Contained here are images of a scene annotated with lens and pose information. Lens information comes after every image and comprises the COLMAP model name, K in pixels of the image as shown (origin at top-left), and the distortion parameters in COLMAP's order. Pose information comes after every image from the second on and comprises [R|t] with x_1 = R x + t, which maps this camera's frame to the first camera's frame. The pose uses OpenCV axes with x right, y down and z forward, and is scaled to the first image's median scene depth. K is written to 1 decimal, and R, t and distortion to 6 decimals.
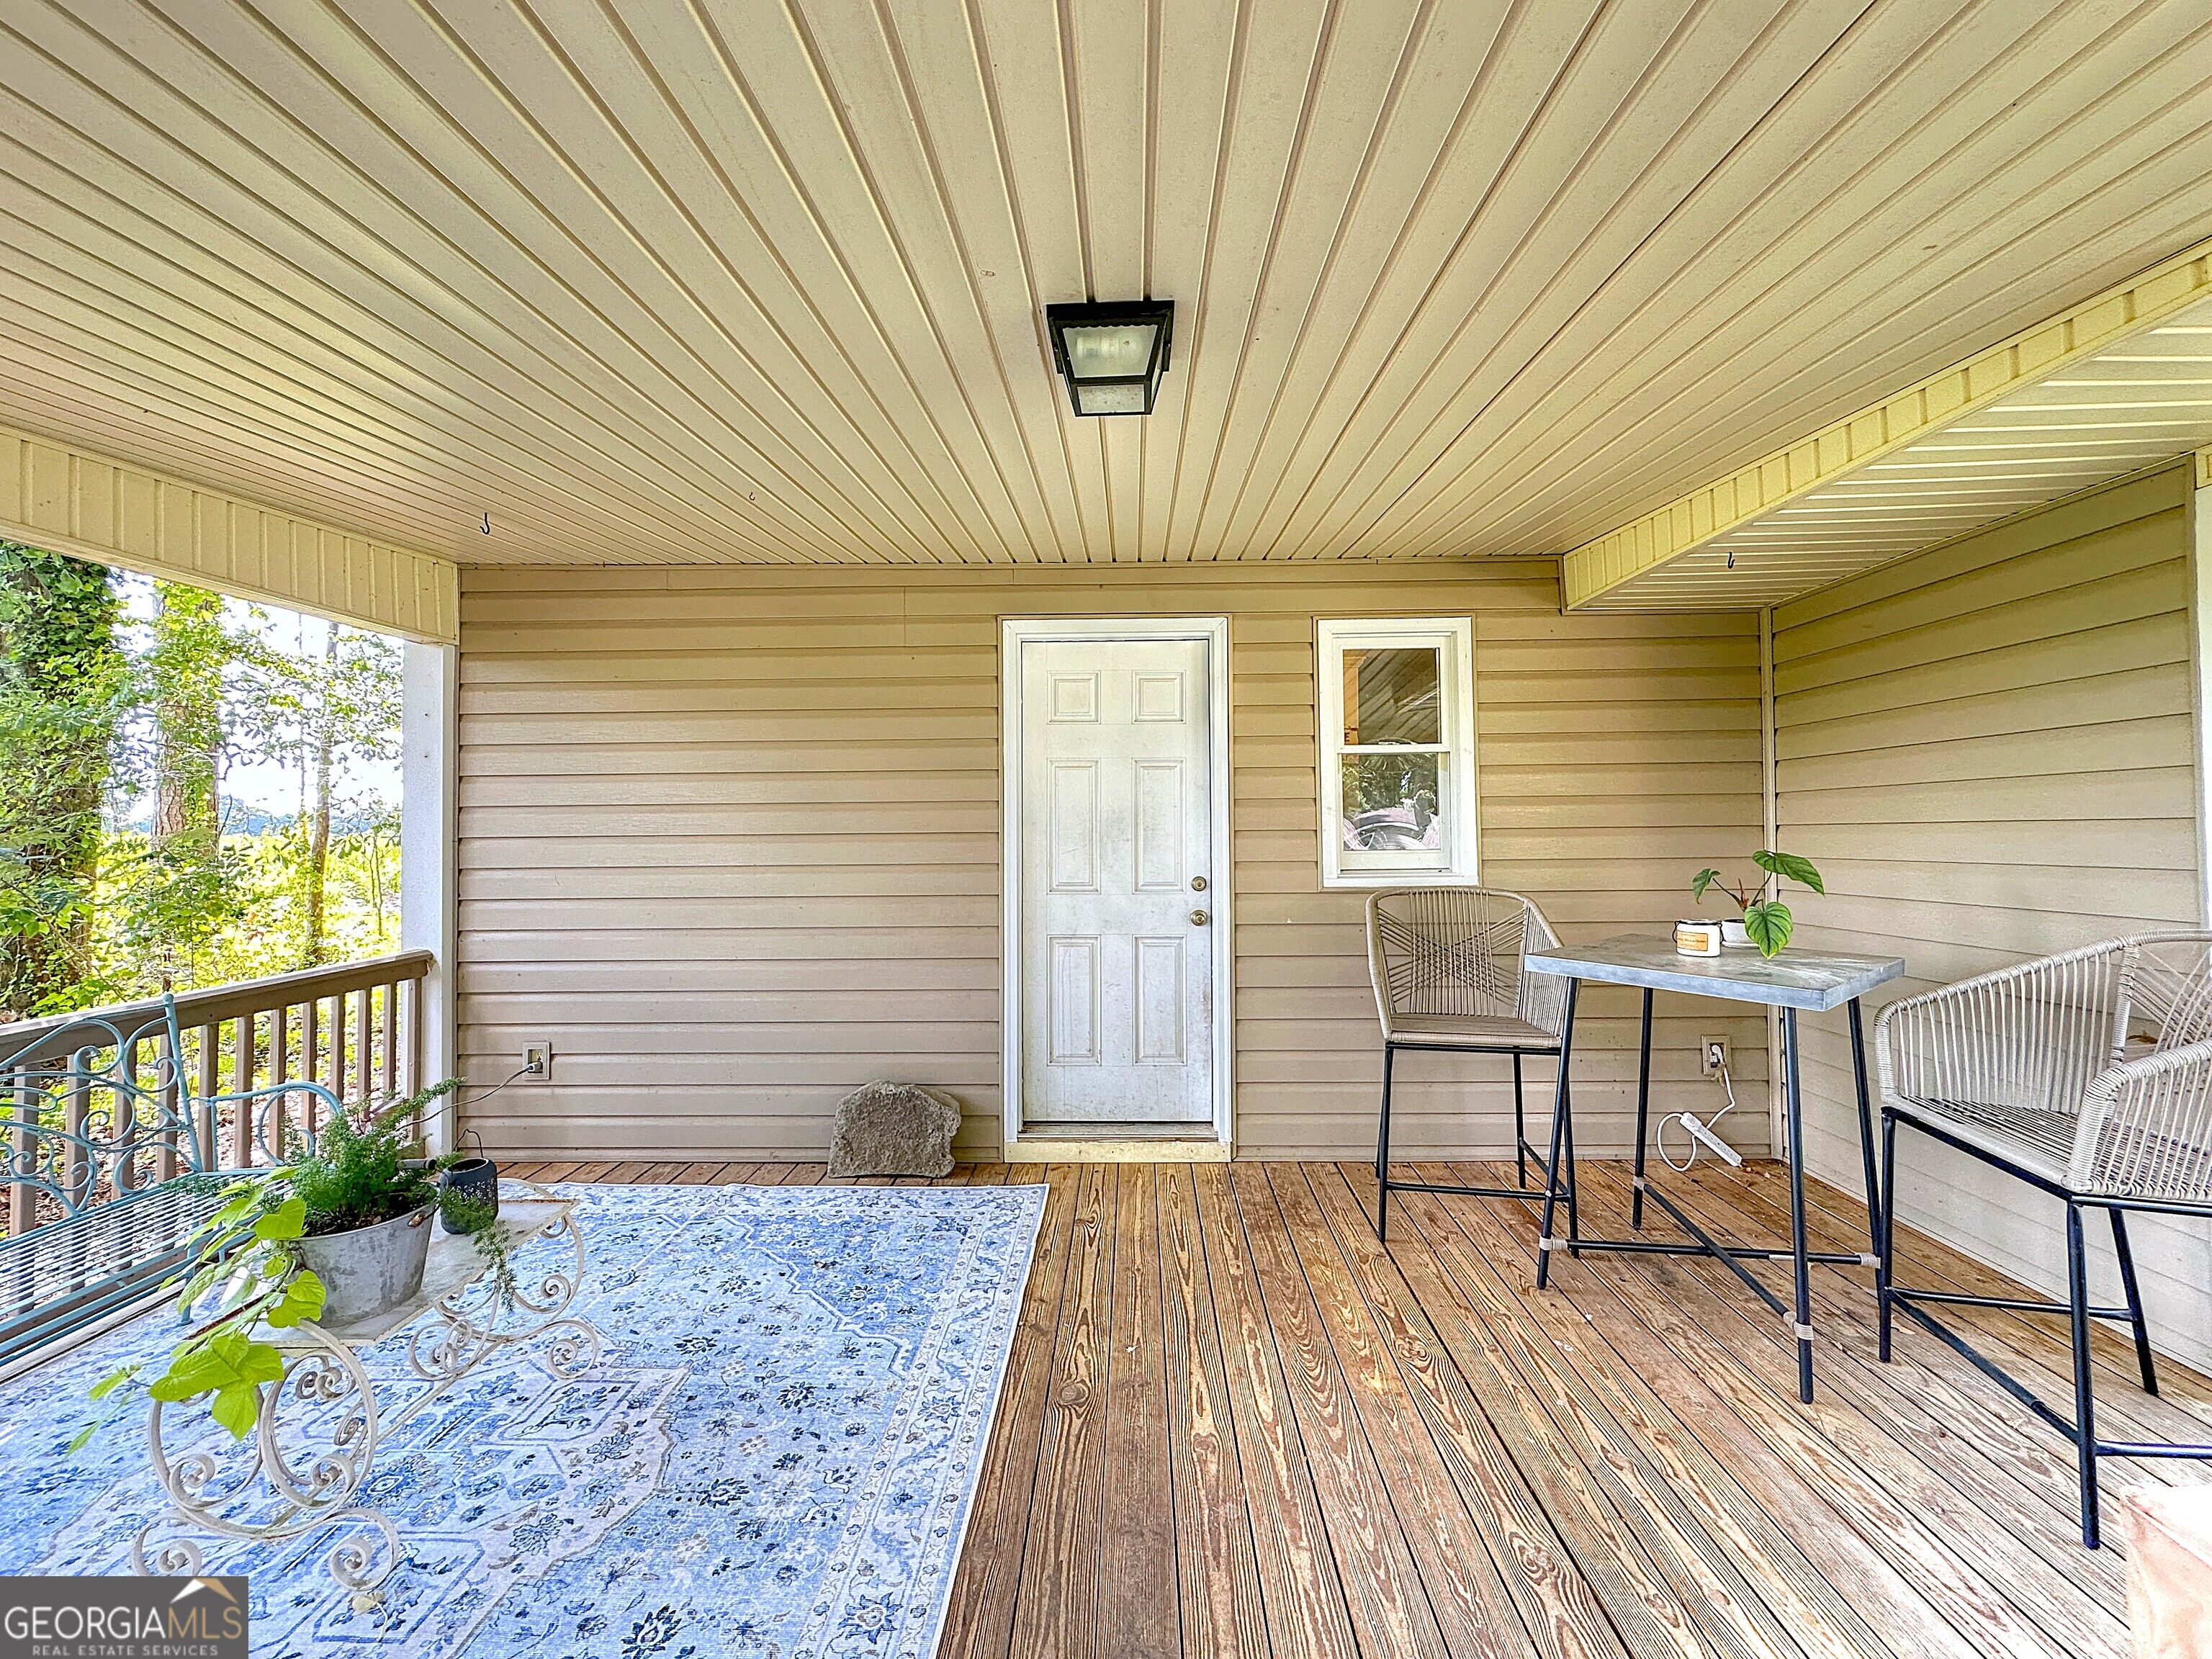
lens RADIAL K [[891.0, 0, 1105.5], [0, 891.0, 825.2], [0, 0, 1]] dist [-0.001840, 0.000455]
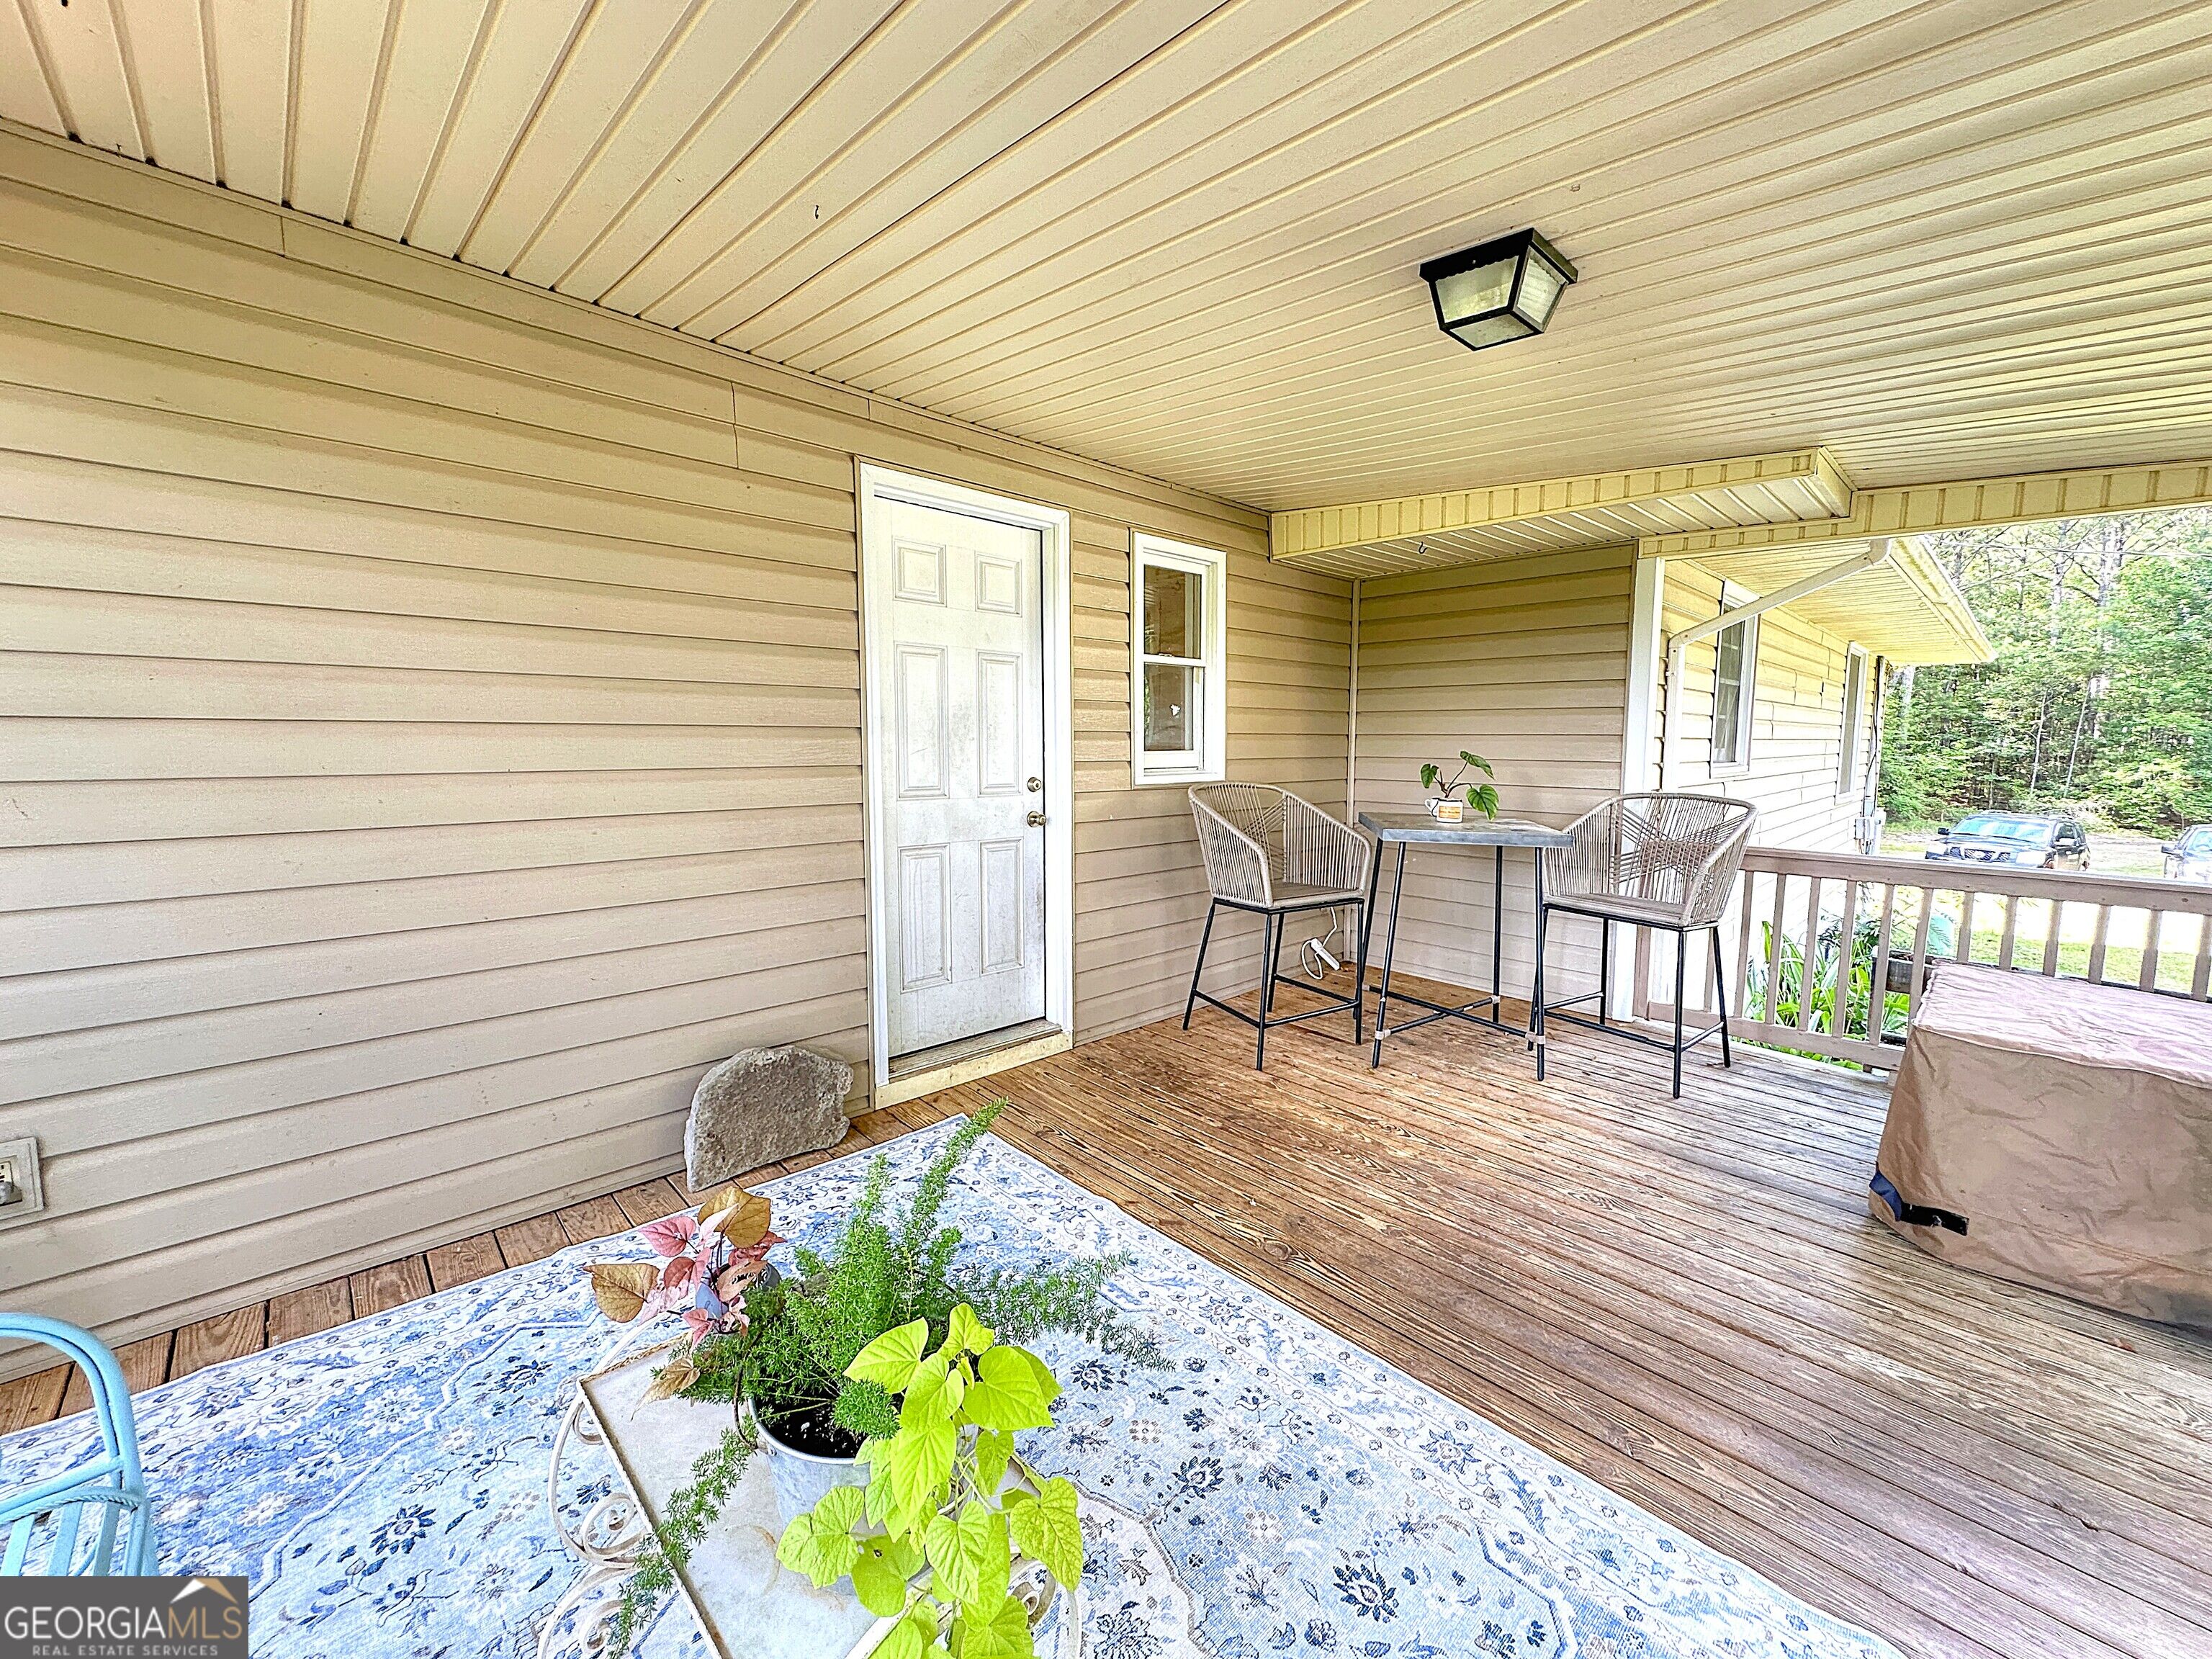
lens RADIAL K [[891.0, 0, 1104.6], [0, 891.0, 827.9], [0, 0, 1]] dist [-0.001840, 0.000455]
pose [[0.705078, -0.057734, 0.706775, -0.552341], [-0.021901, 0.994432, 0.103080, 0.010307], [-0.708791, -0.088159, 0.699888, 0.257377]]
